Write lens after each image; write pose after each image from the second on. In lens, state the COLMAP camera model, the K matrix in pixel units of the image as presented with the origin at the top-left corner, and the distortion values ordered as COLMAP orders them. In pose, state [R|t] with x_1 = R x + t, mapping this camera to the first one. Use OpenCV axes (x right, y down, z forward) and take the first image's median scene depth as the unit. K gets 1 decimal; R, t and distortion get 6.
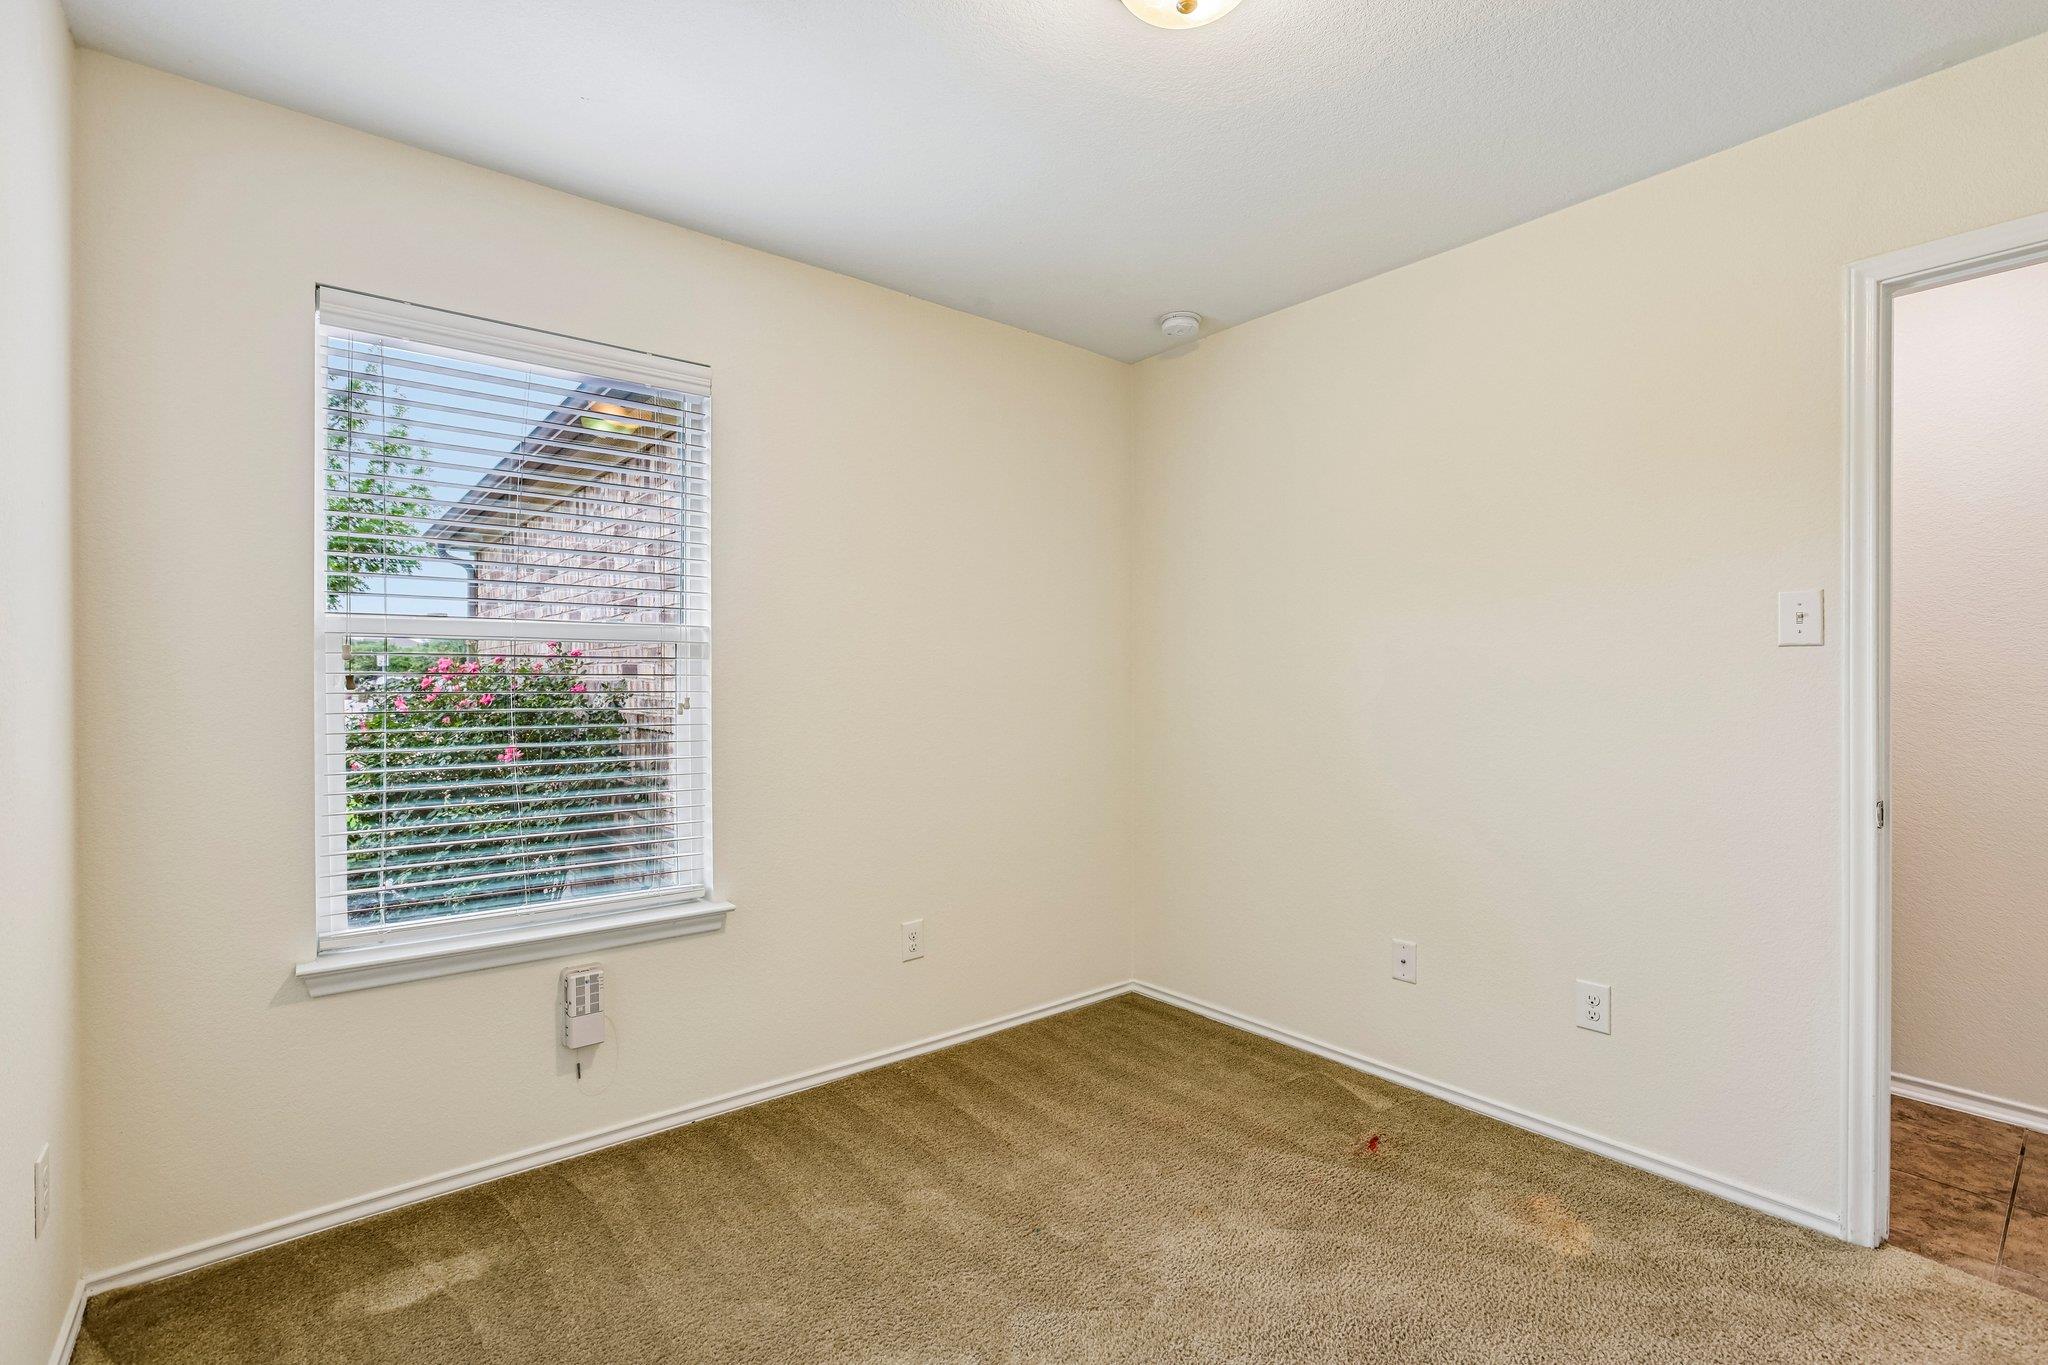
lens RADIAL K [[936.8, 0, 1033.3], [0, 936.8, 674.3], [0, 0, 1]] dist [-0.033850, 0.011262]
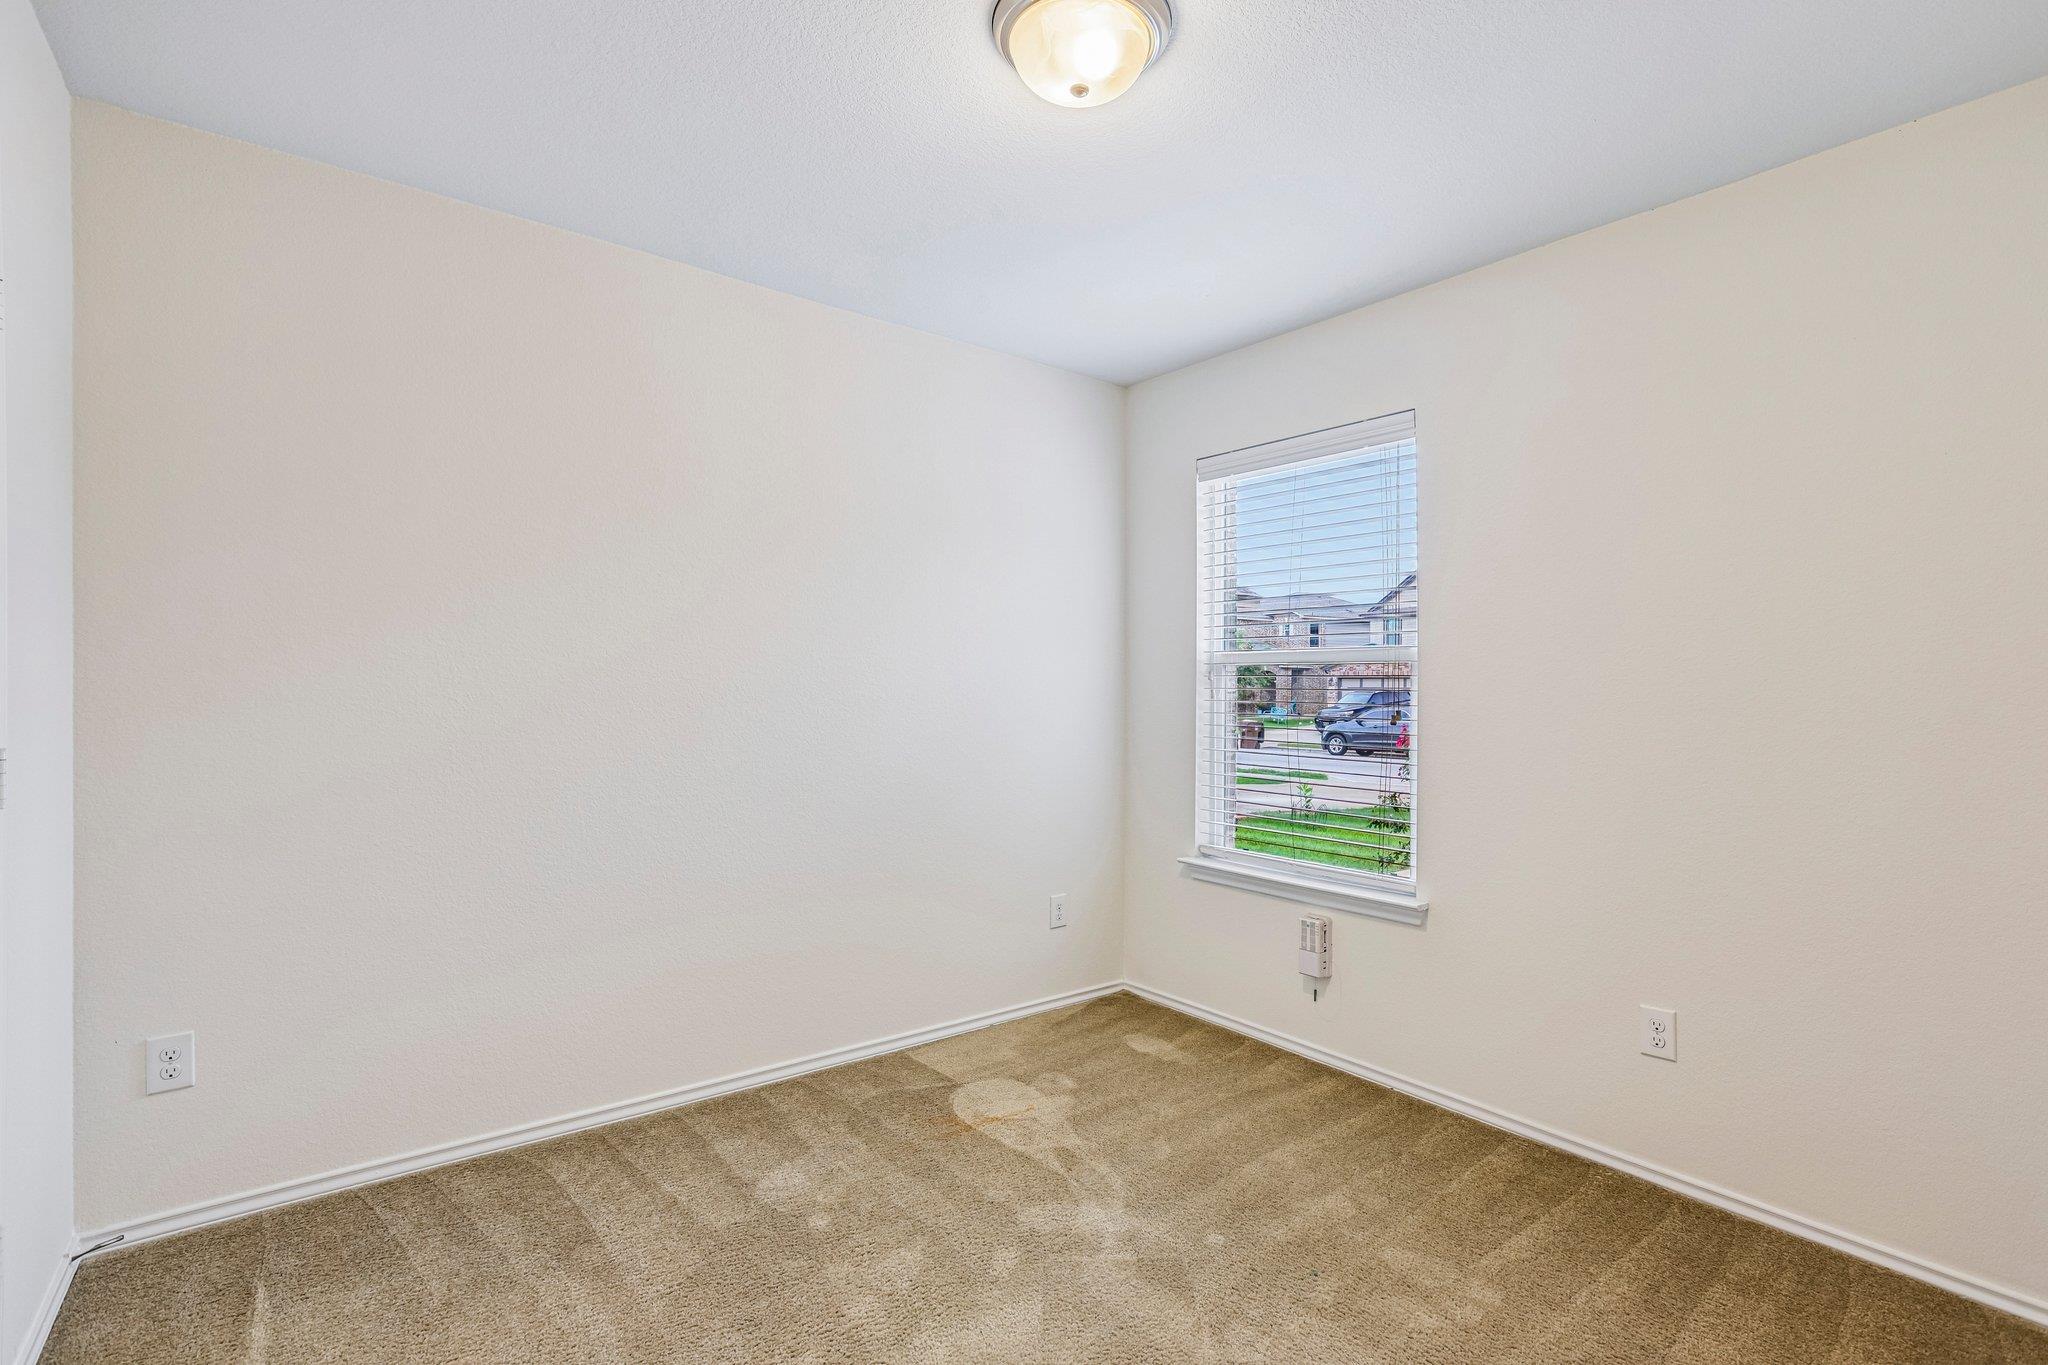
lens RADIAL K [[936.8, 0, 1033.3], [0, 936.8, 674.3], [0, 0, 1]] dist [-0.033850, 0.011262]
pose [[-0.021630, -0.014402, -0.999662, 0.840014], [-0.003377, 0.999892, -0.014332, -0.003314], [0.999760, 0.003066, -0.021676, 0.632030]]
